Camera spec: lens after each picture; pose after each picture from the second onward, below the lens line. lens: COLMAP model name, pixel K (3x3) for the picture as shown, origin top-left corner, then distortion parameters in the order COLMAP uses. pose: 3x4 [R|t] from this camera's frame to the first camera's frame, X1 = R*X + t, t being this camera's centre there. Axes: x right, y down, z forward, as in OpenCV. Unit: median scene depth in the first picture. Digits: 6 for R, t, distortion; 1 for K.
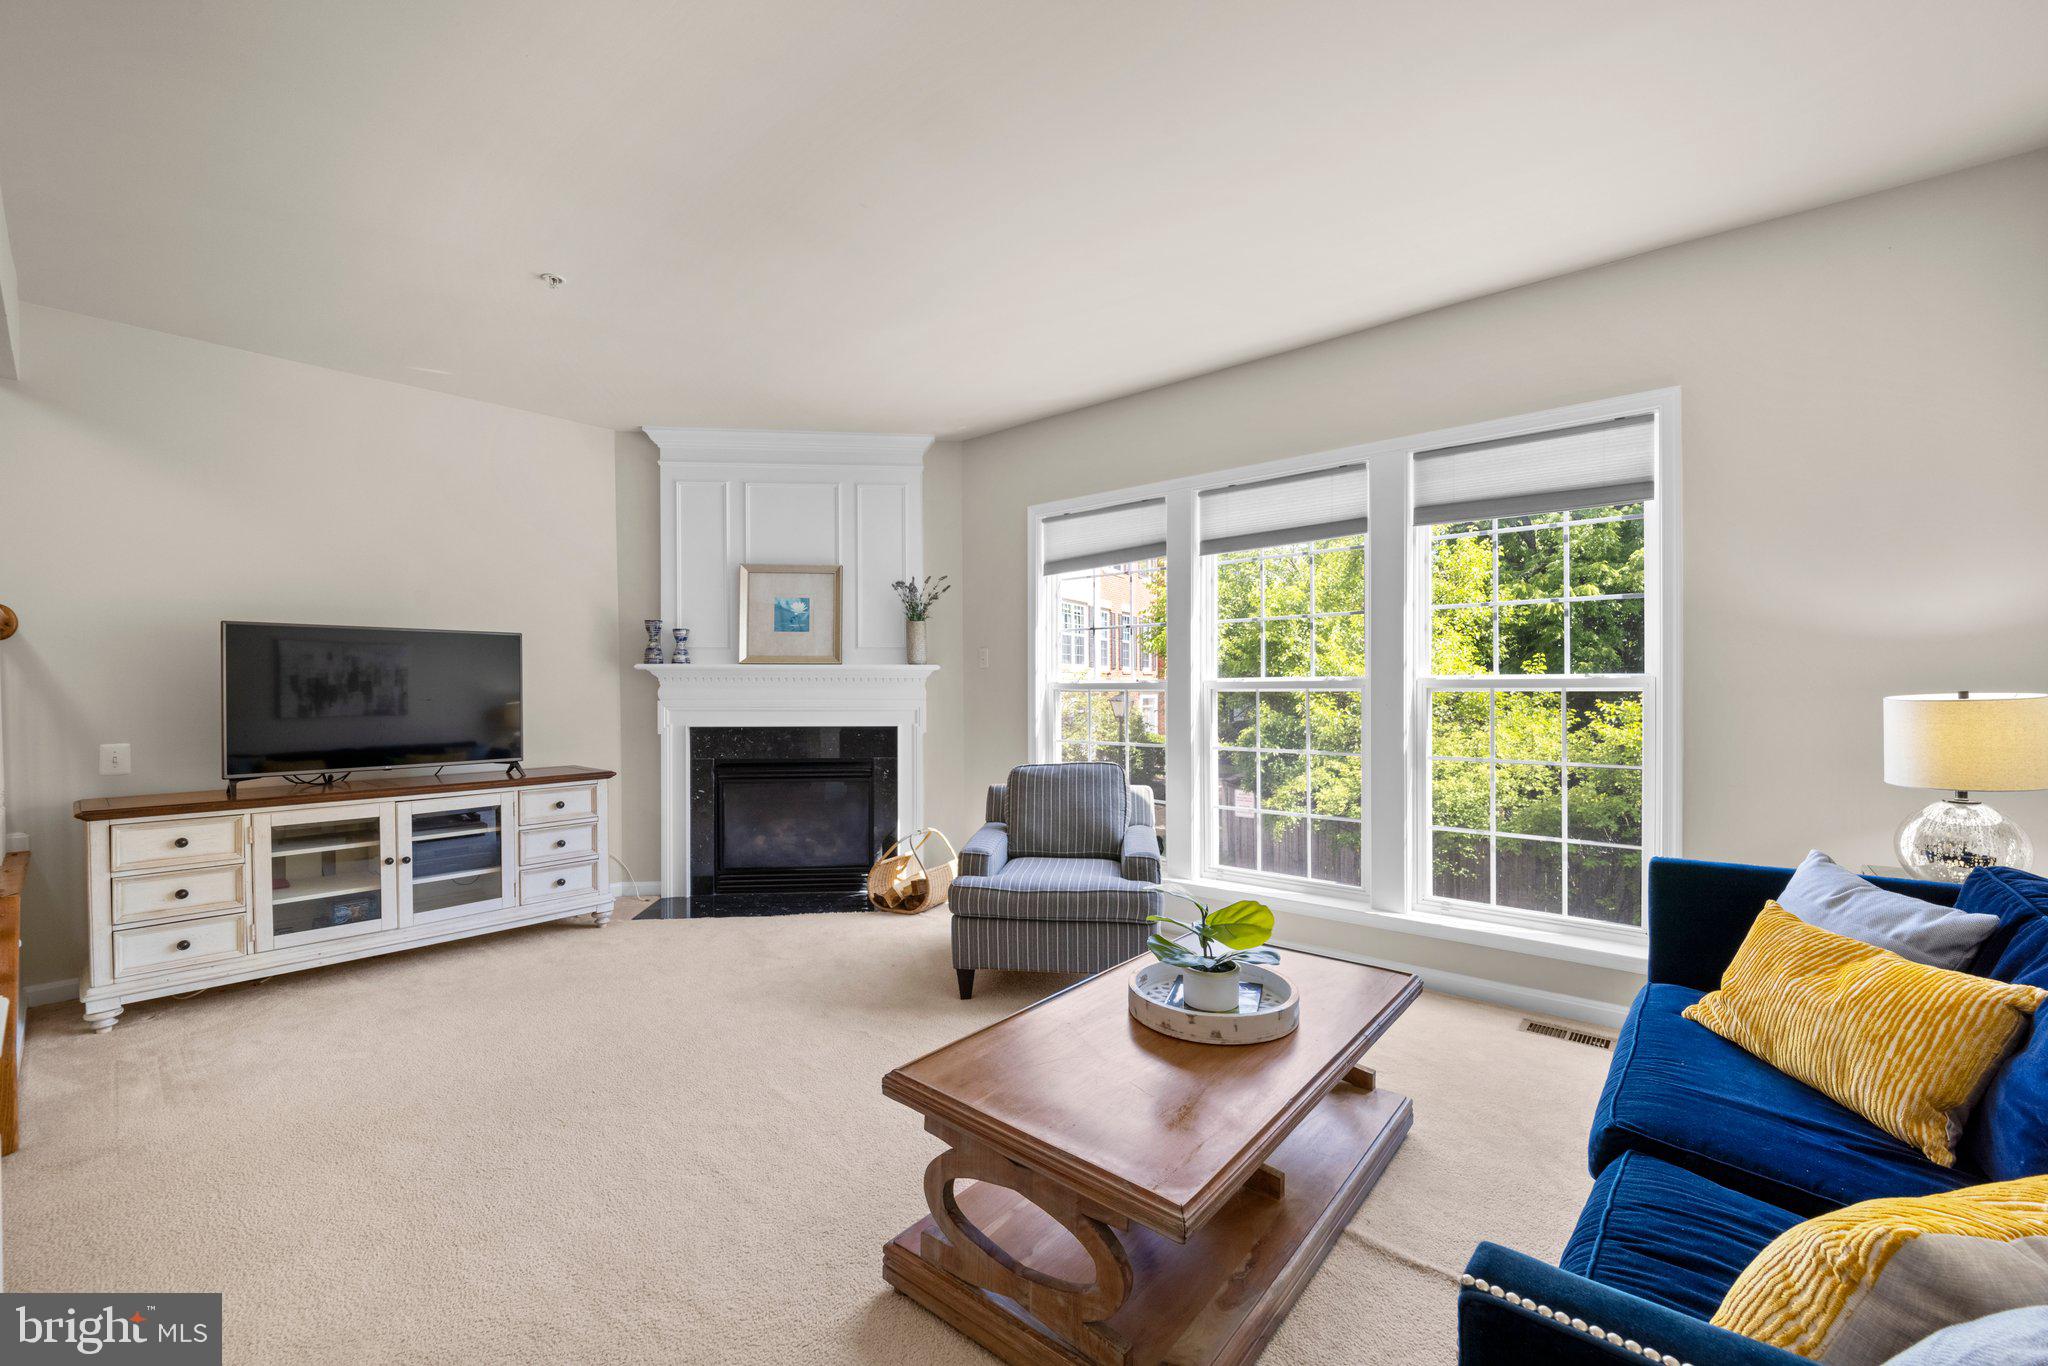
lens RADIAL K [[824.9, 0, 1016.1], [0, 824.9, 685.1], [0, 0, 1]] dist [-0.003569, -0.000647]
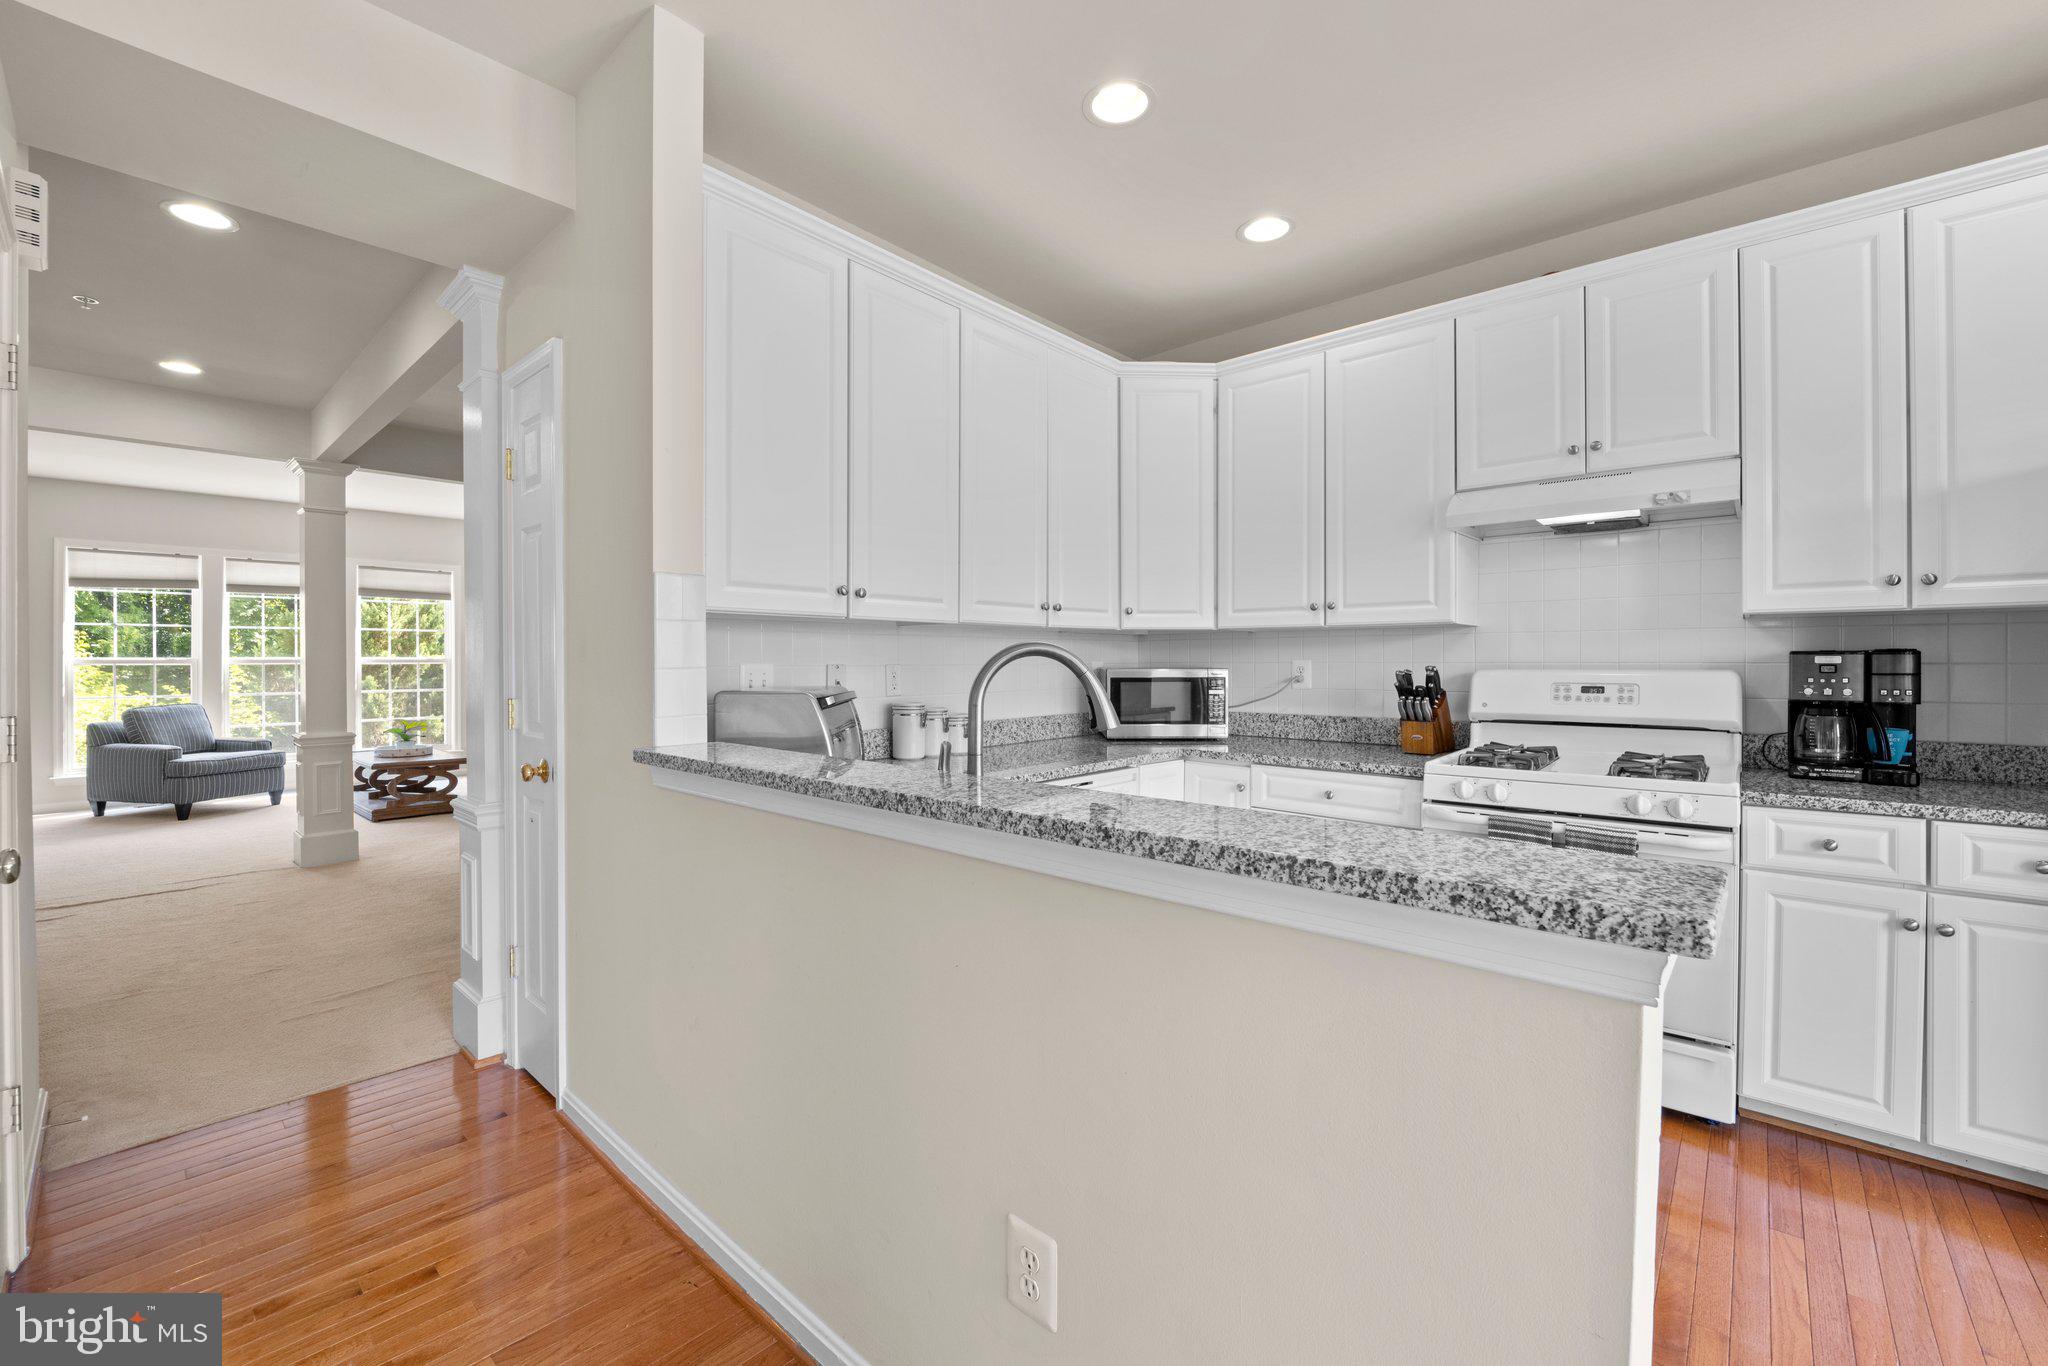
lens RADIAL K [[828.8, 0, 1021.8], [0, 828.8, 668.4], [0, 0, 1]] dist [-0.011040, -0.002708]
pose [[0.019651, -0.005557, 0.999791, -1.439638], [0.001168, 0.999984, 0.005535, 0.008213], [-0.999806, 0.001059, 0.019657, -0.759352]]
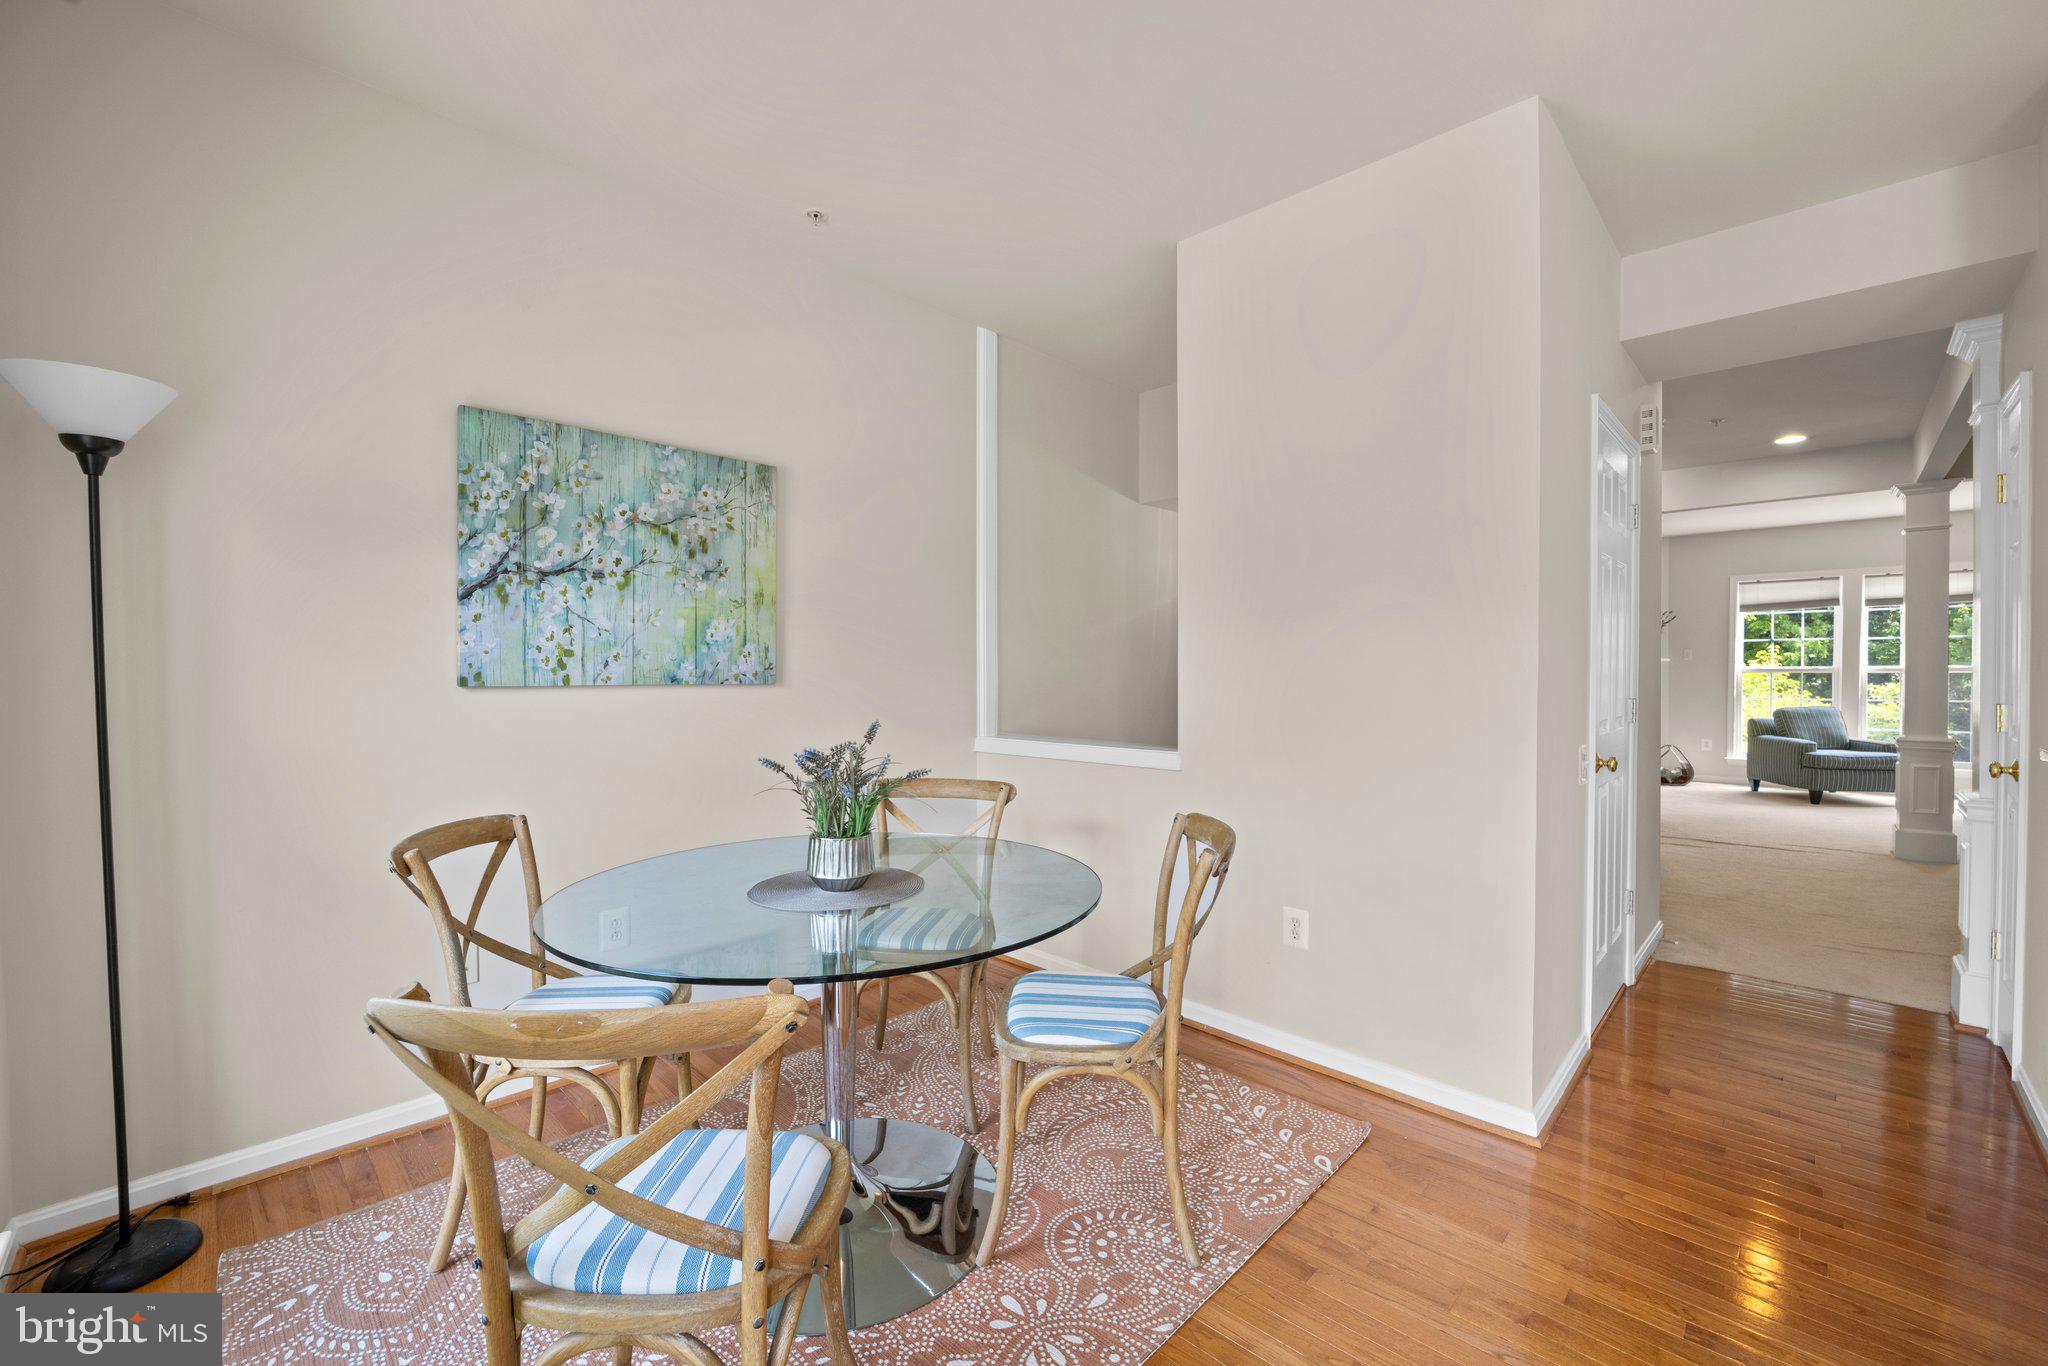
lens RADIAL K [[828.8, 0, 1032.8], [0, 828.8, 682.8], [0, 0, 1]] dist [-0.011040, -0.002708]
pose [[0.998579, 0.000623, -0.053297, -1.565703], [-0.000002, 0.999932, 0.011657, 0.009105], [0.053300, -0.011641, 0.998511, -1.033673]]
